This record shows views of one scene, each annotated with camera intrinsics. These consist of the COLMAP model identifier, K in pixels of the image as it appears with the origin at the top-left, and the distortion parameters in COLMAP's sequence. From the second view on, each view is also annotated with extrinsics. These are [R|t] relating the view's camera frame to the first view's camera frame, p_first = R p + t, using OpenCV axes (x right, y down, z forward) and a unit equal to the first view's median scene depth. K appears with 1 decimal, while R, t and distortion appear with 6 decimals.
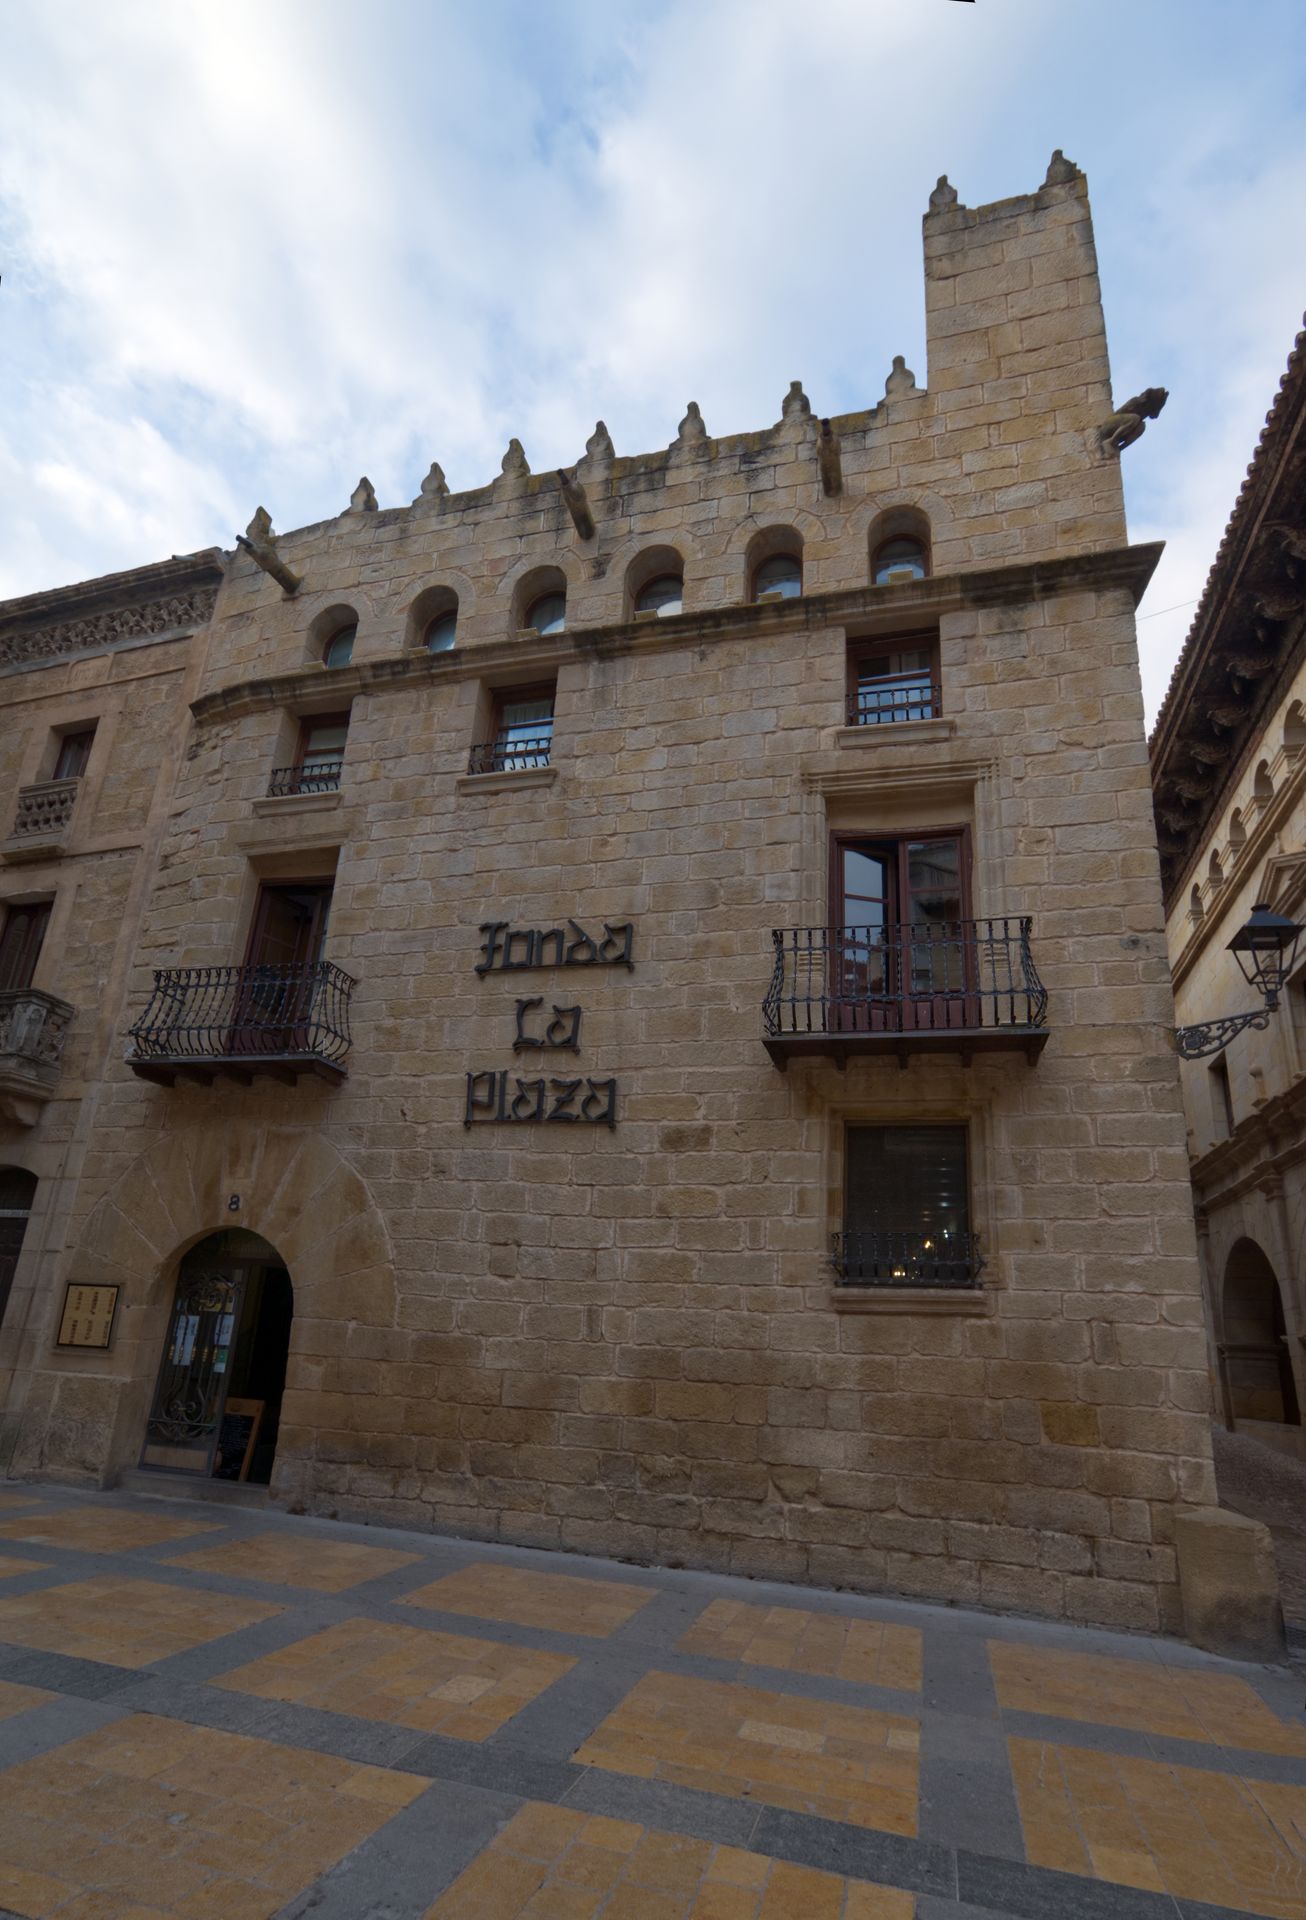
lens RADIAL K [[1089.9, 0, 644.6], [0, 1089.9, 965.7], [0, 0, 1]] dist [0.036200, 0.002772]
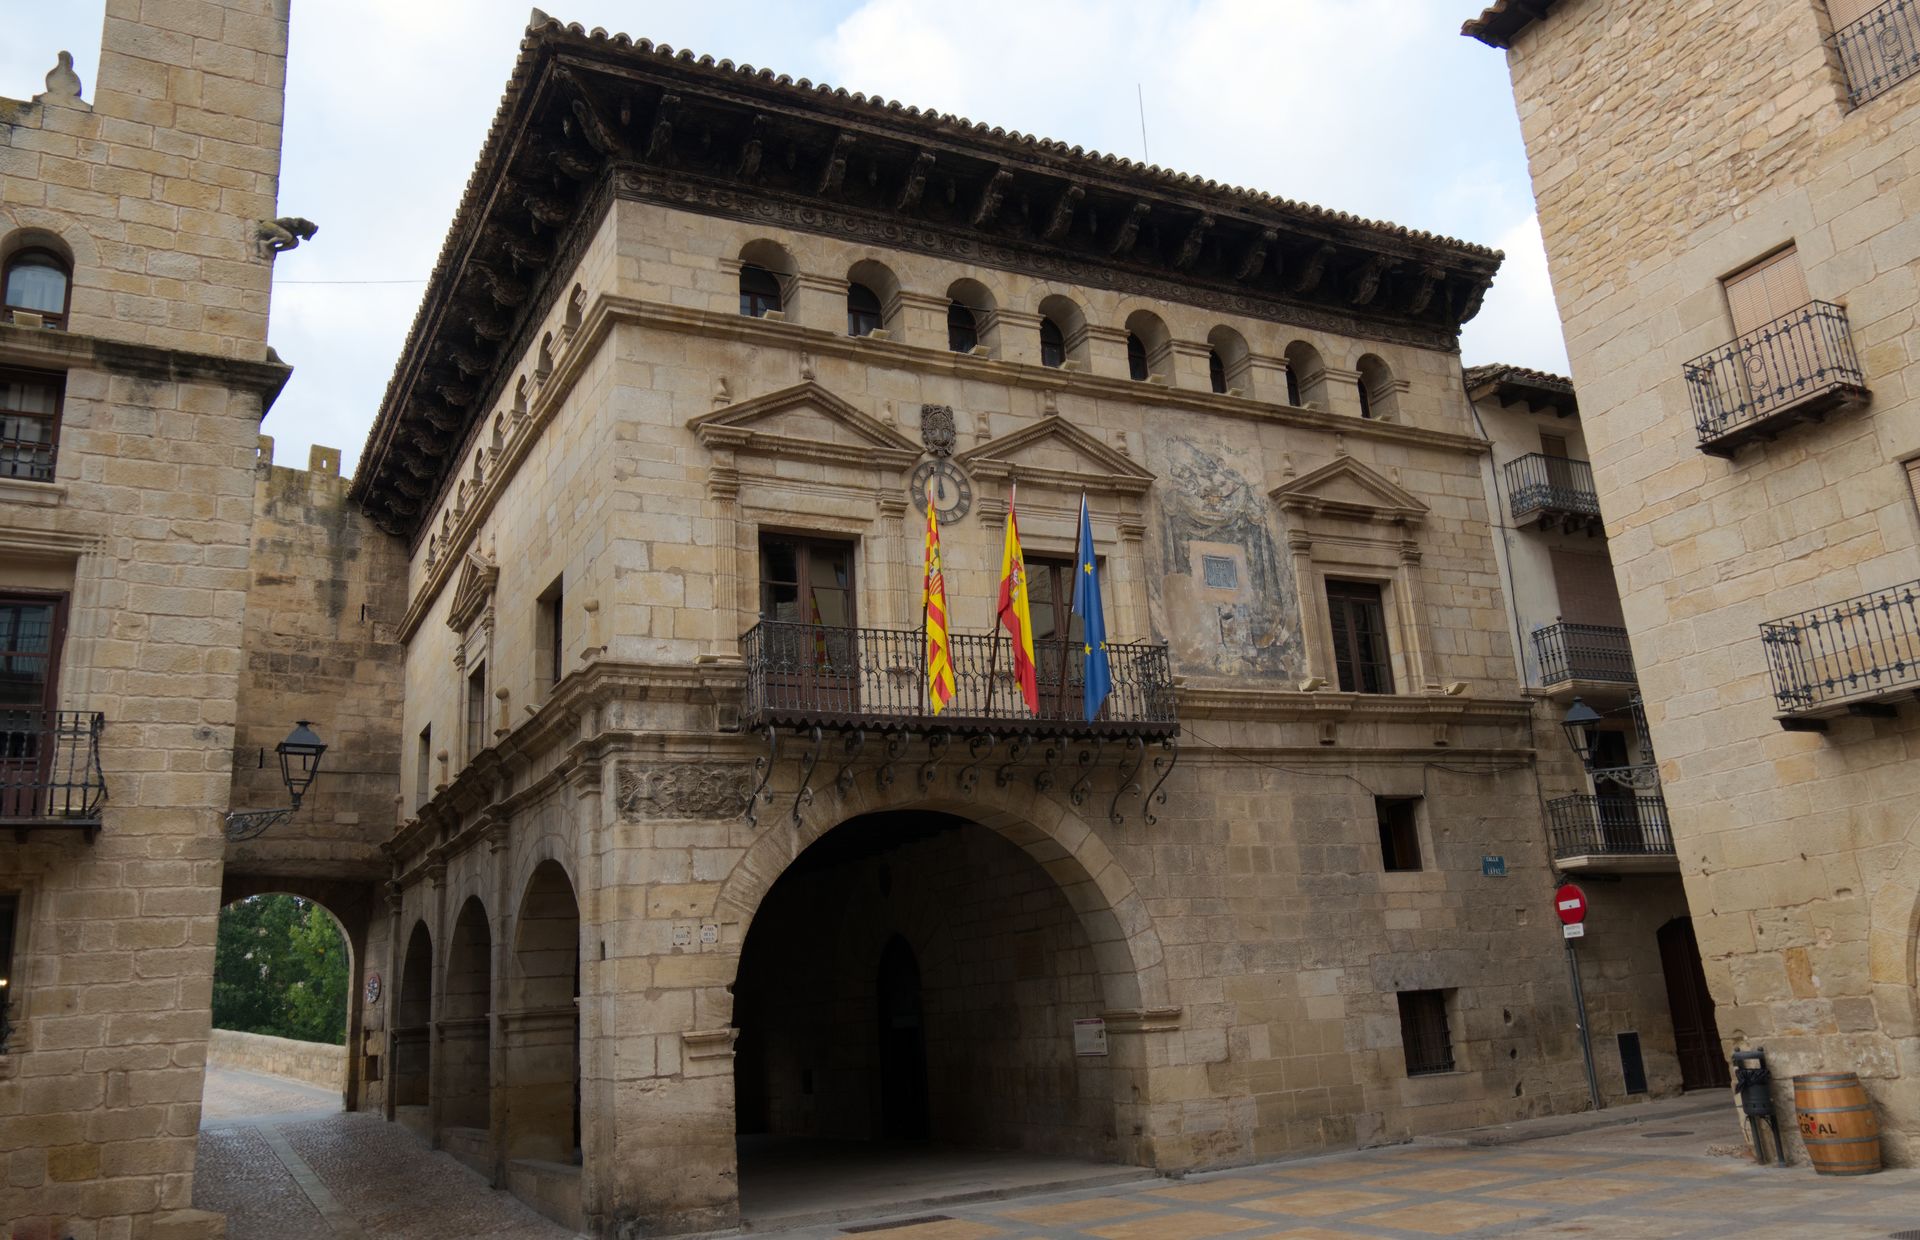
lens RADIAL K [[1459.7, 0, 954.3], [0, 1459.7, 612.1], [0, 0, 1]] dist [-0.002142, 0.002013]
pose [[0.718833, 0.093426, 0.688877, -0.044826], [-0.132010, 0.991243, 0.003318, -0.235517], [-0.682534, -0.093324, 0.724871, -0.567528]]
